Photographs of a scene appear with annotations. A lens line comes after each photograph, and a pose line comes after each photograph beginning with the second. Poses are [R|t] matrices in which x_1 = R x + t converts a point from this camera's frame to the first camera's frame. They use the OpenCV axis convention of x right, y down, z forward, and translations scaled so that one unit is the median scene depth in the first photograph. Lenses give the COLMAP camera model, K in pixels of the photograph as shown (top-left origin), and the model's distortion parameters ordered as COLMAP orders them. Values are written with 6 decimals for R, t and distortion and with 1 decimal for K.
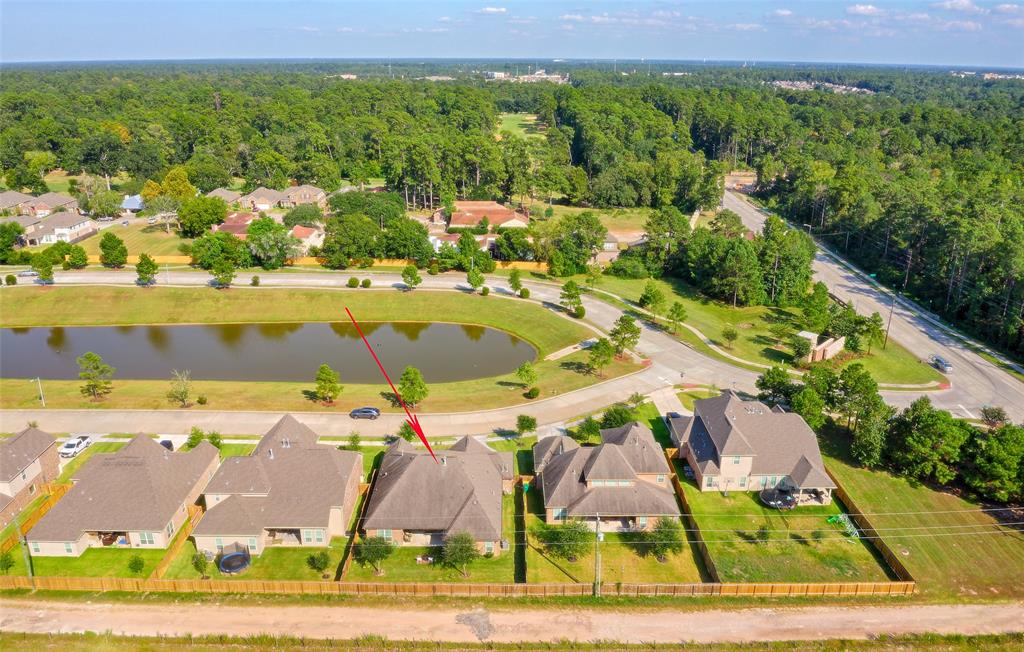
lens RADIAL K [[757.6, 0, 512.0], [0, 757.6, 326.0], [0, 0, 1]] dist [-0.049515, -0.000323]
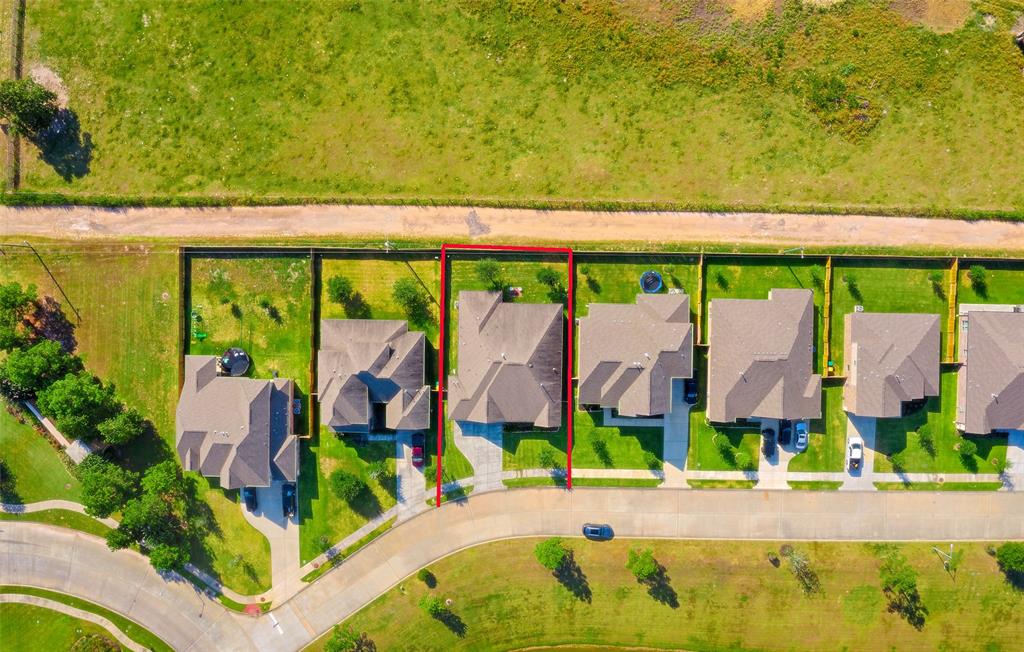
lens RADIAL K [[757.6, 0, 512.0], [0, 757.6, 326.0], [0, 0, 1]] dist [-0.049515, -0.000323]
pose [[-0.999804, -0.017358, 0.009572, -0.106321], [0.014896, -0.339296, 0.940562, -0.872399], [-0.013078, 0.940519, 0.339488, 0.502965]]
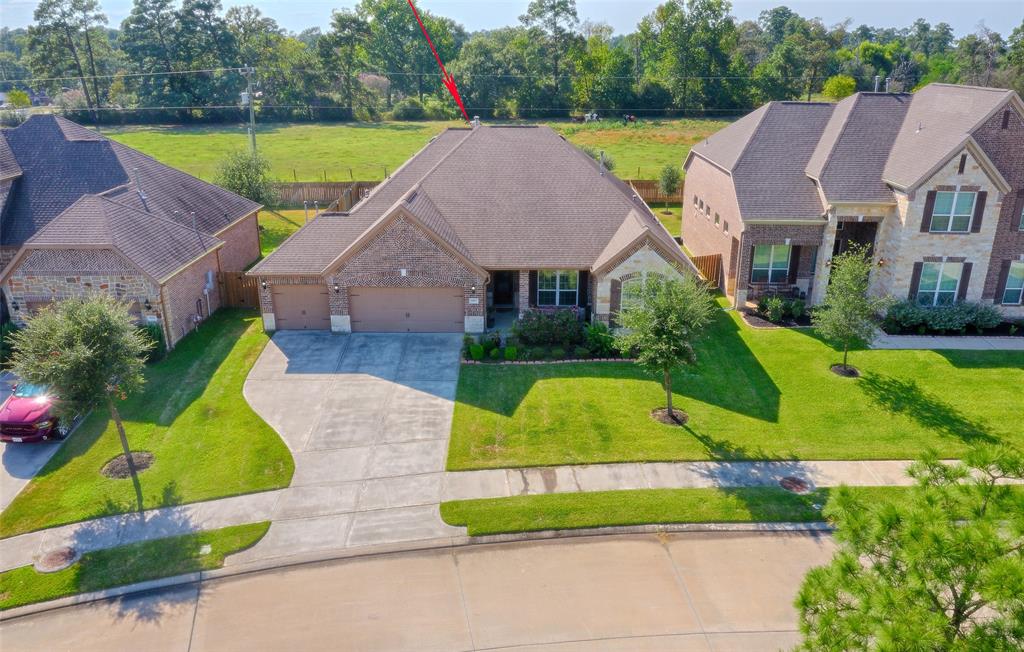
lens RADIAL K [[757.6, 0, 512.0], [0, 757.6, 326.0], [0, 0, 1]] dist [-0.049515, -0.000323]
pose [[-0.999882, -0.007484, 0.013397, -0.105731], [0.002676, 0.774602, 0.632443, -0.003800], [-0.015111, 0.632404, -0.774491, 1.266672]]
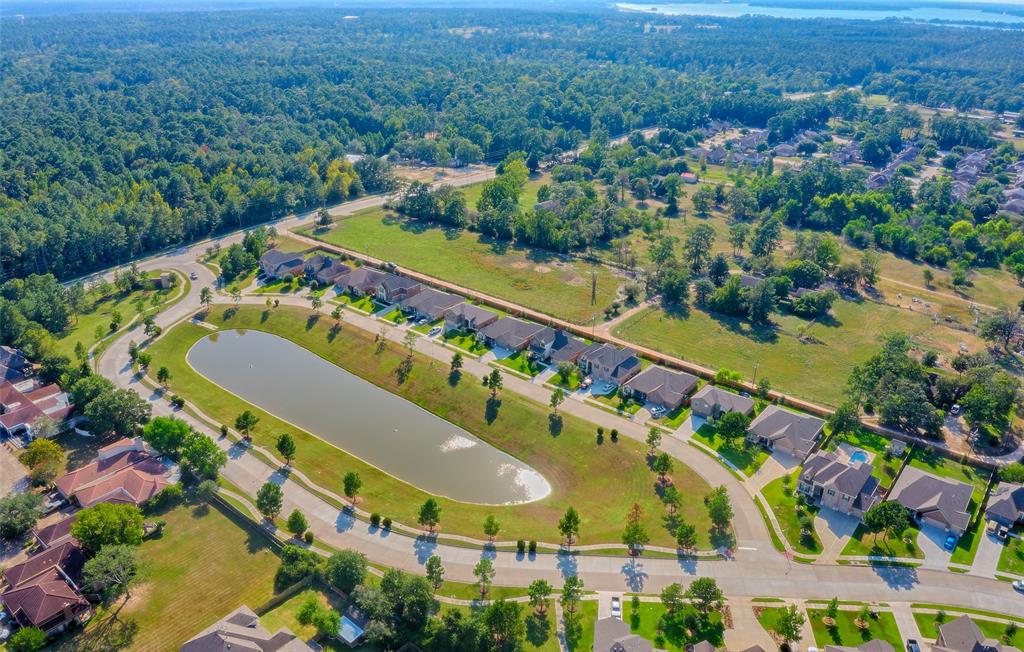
lens RADIAL K [[757.6, 0, 512.0], [0, 757.6, 326.0], [0, 0, 1]] dist [-0.049515, -0.000323]
pose [[-0.768058, -0.277551, 0.577106, -2.401384], [0.195873, 0.756181, 0.624359, -1.478930], [-0.609689, 0.592583, -0.526426, 2.324949]]
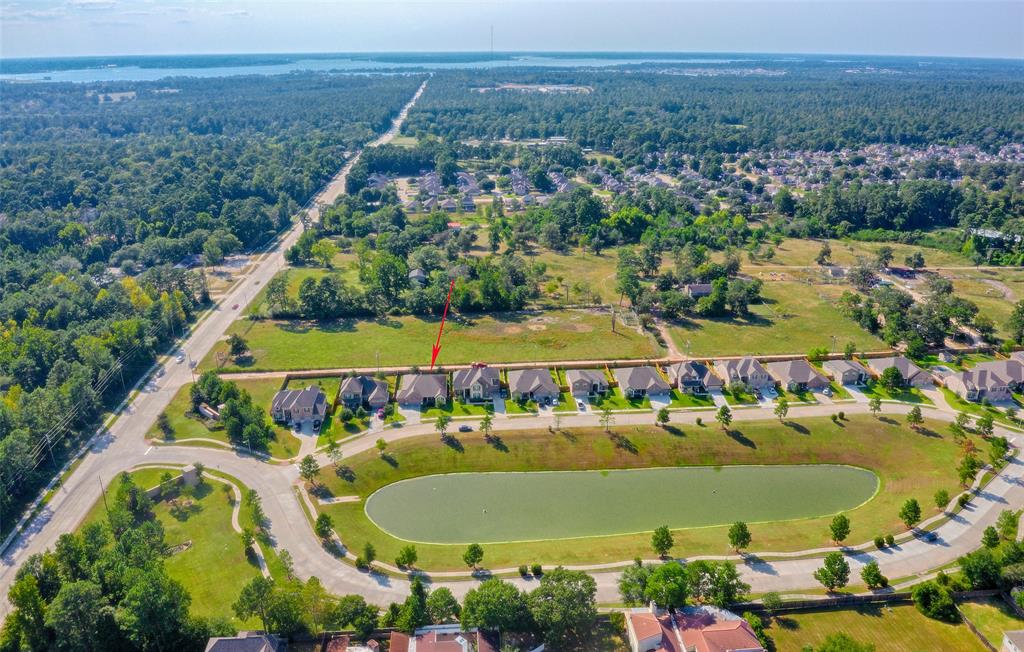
lens RADIAL K [[757.6, 0, 512.0], [0, 757.6, 326.0], [0, 0, 1]] dist [-0.049515, -0.000323]
pose [[-0.997454, 0.022450, -0.067682, -0.227031], [-0.025720, 0.771994, 0.635109, -1.696431], [0.066508, 0.635233, -0.769451, 2.905109]]
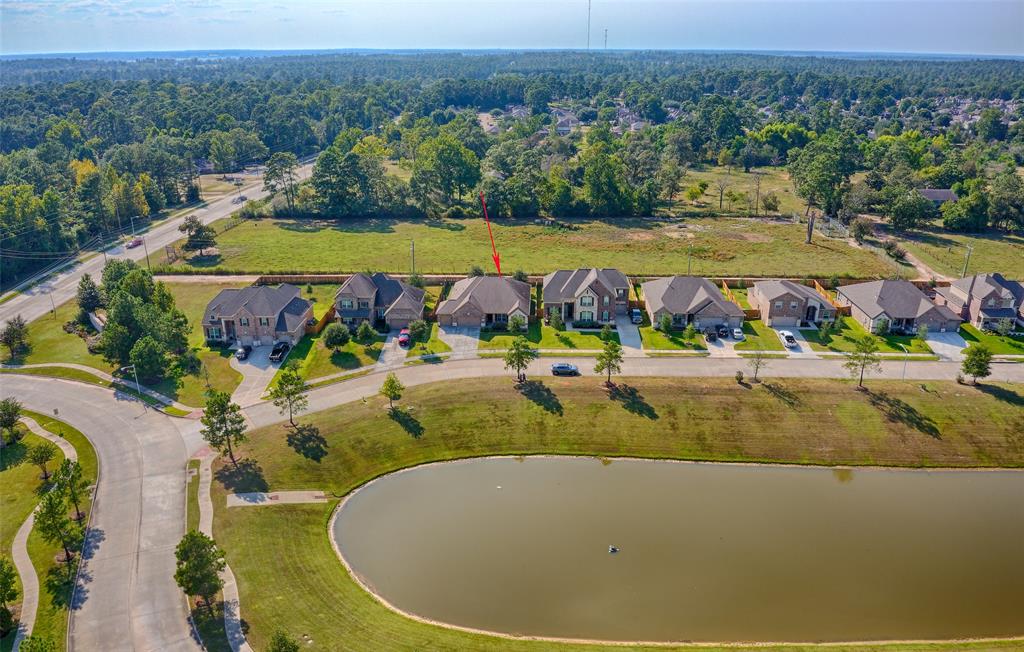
lens RADIAL K [[757.6, 0, 512.0], [0, 757.6, 326.0], [0, 0, 1]] dist [-0.049515, -0.000323]
pose [[-0.998999, -0.018739, 0.040628, -0.197187], [0.011353, 0.772178, 0.635305, -0.703841], [-0.043277, 0.635130, -0.771192, 2.115291]]
